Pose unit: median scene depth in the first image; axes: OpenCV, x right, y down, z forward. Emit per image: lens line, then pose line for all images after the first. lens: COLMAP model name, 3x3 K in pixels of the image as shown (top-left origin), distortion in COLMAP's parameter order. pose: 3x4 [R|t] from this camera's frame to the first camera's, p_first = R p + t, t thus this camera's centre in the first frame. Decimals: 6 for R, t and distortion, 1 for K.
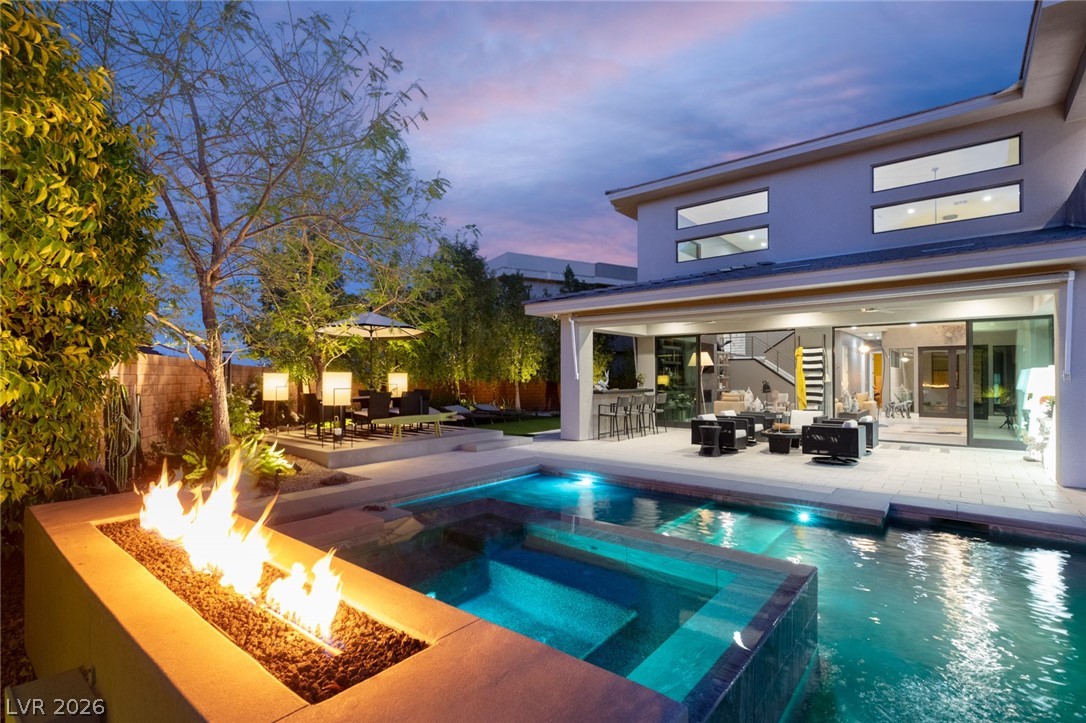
lens RADIAL K [[517.2, 0, 541.4], [0, 517.2, 375.5], [0, 0, 1]] dist [0.000241, -0.000028]
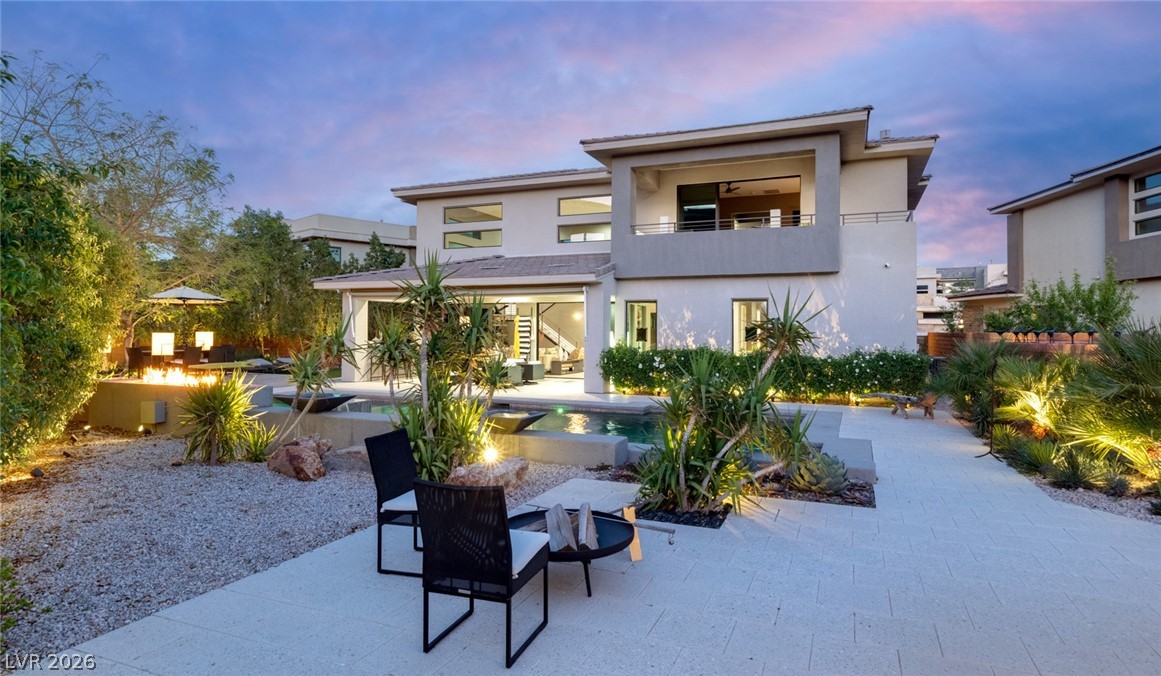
lens RADIAL K [[638.3, 0, 586.3], [0, 638.3, 327.1], [0, 0, 1]] dist [0.003214, 0.000408]
pose [[0.957665, 0.008212, 0.287767, 0.161742], [-0.007214, 0.999964, -0.004527, -0.015492], [-0.287793, 0.002259, 0.957690, -0.748927]]
